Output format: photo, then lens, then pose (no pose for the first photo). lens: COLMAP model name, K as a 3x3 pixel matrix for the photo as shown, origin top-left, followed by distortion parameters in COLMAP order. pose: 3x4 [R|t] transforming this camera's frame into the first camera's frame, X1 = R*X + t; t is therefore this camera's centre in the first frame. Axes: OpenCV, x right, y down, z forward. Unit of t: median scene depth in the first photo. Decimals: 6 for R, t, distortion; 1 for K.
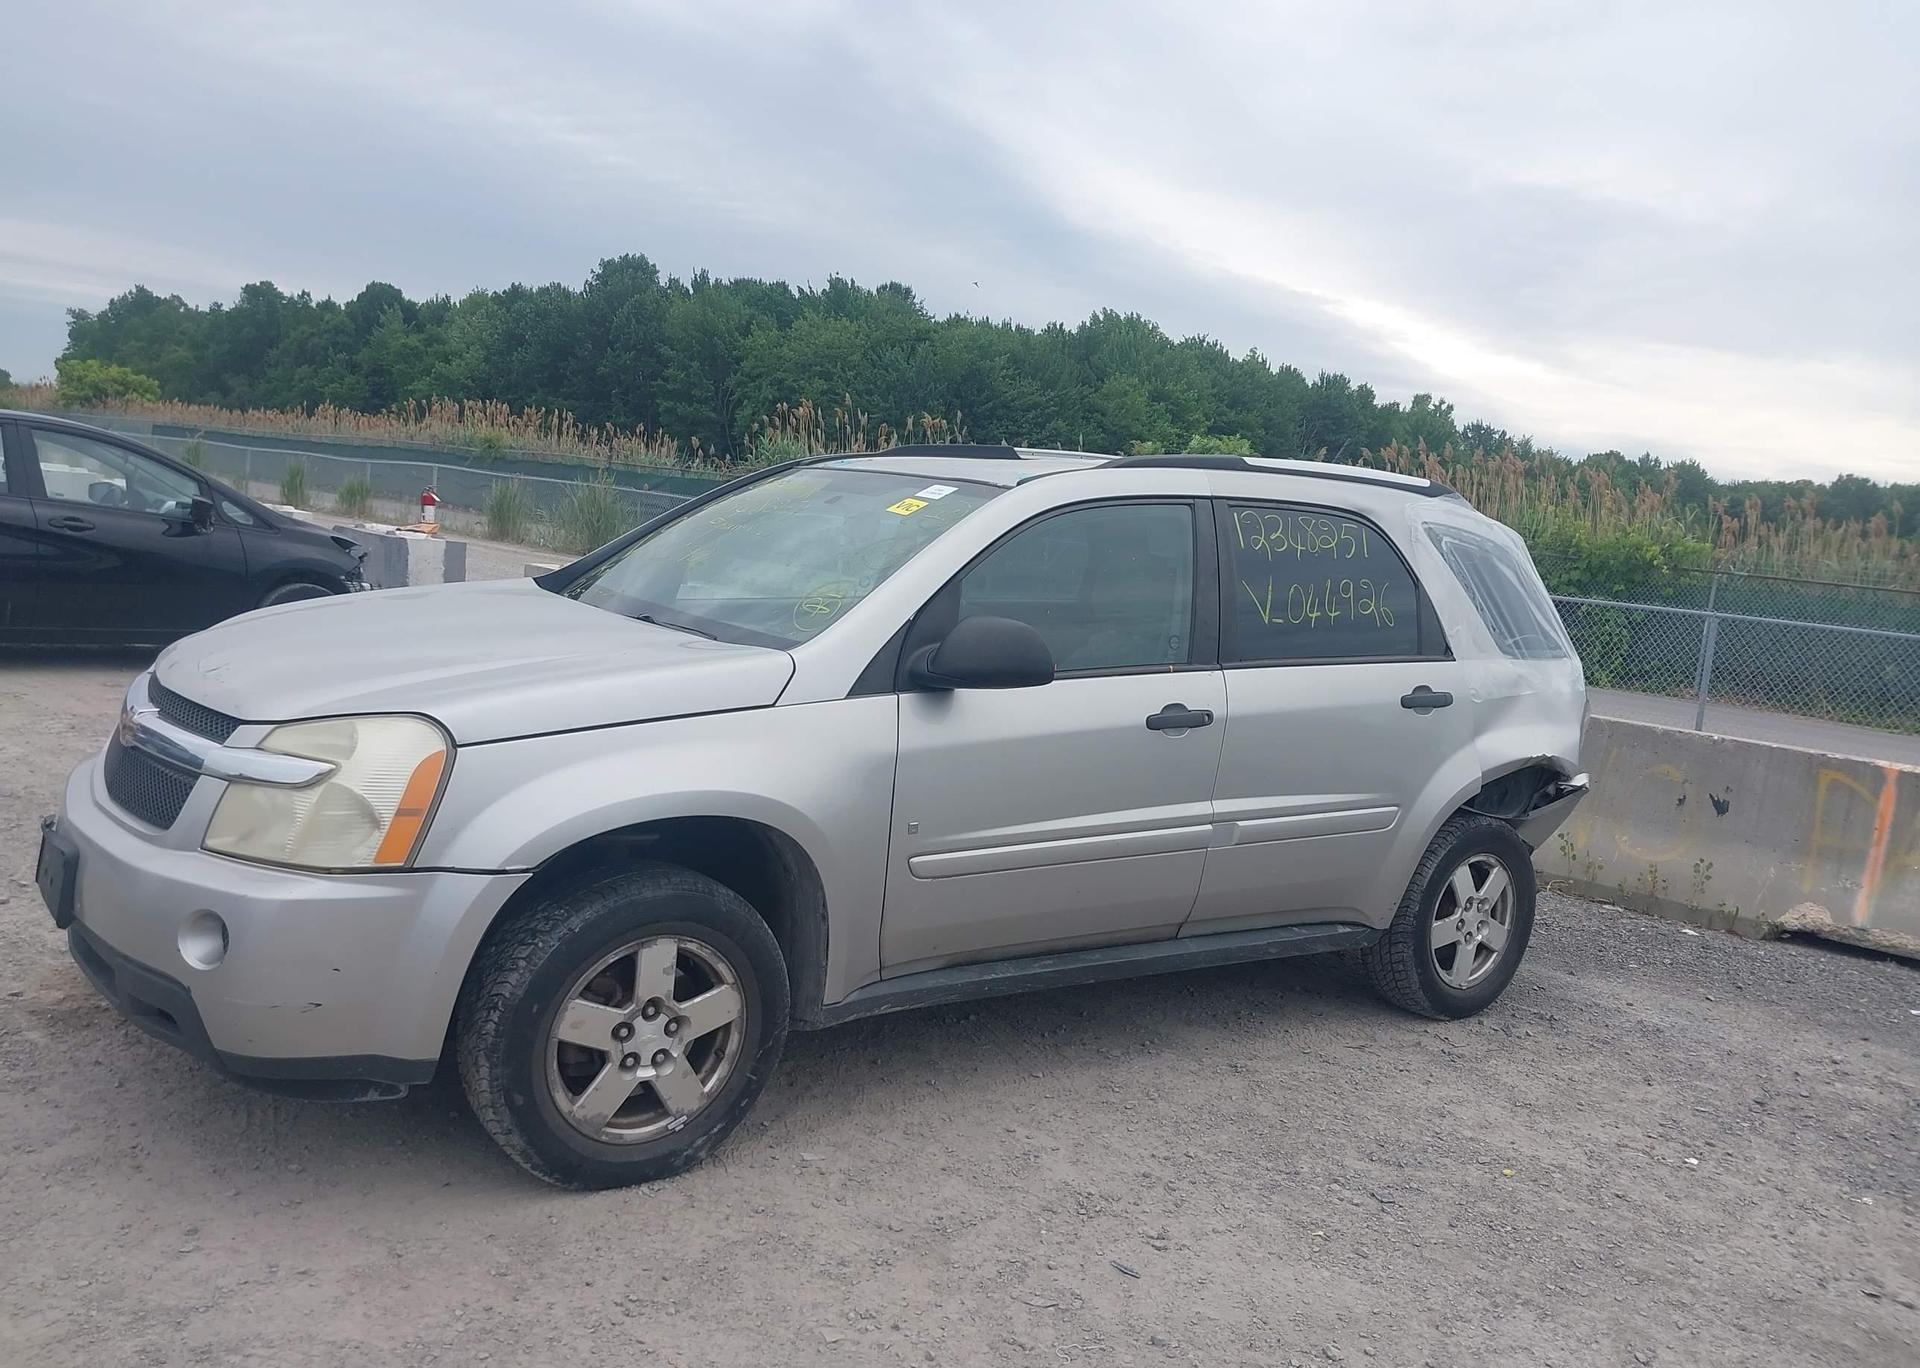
lens RADIAL K [[1492.8, 0, 960.0], [0, 1492.8, 684.0], [0, 0, 1]] dist [0.095547, -0.157830]
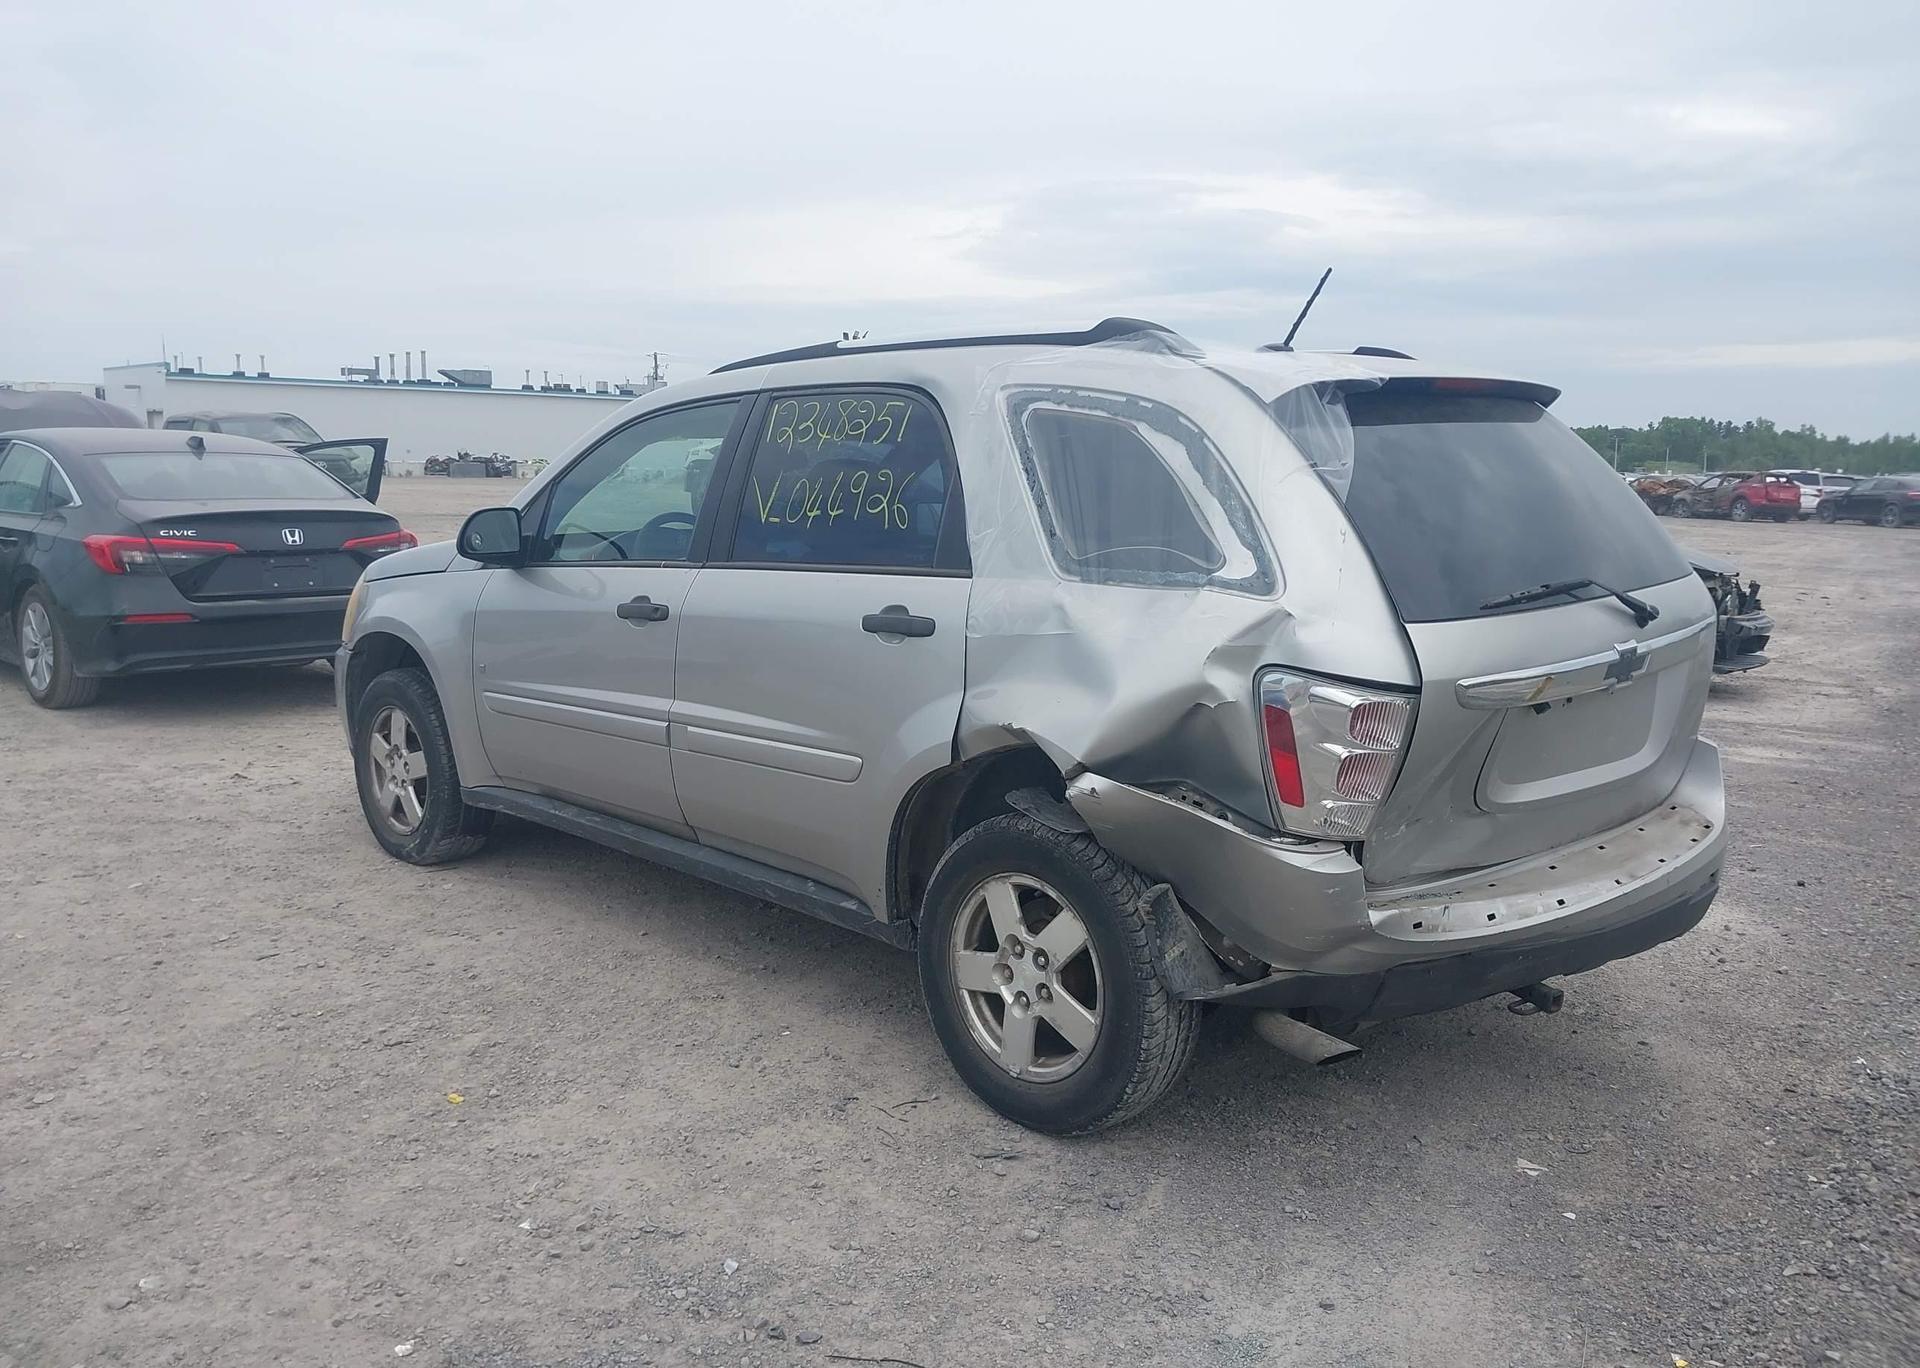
lens RADIAL K [[1492.8, 0, 960.0], [0, 1492.8, 684.0], [0, 0, 1]] dist [0.095547, -0.157830]
pose [[0.161849, 0.048920, -0.985602, 1.096720], [-0.117377, 0.992634, 0.029994, 0.014828], [0.979810, 0.110832, 0.166399, 0.953682]]
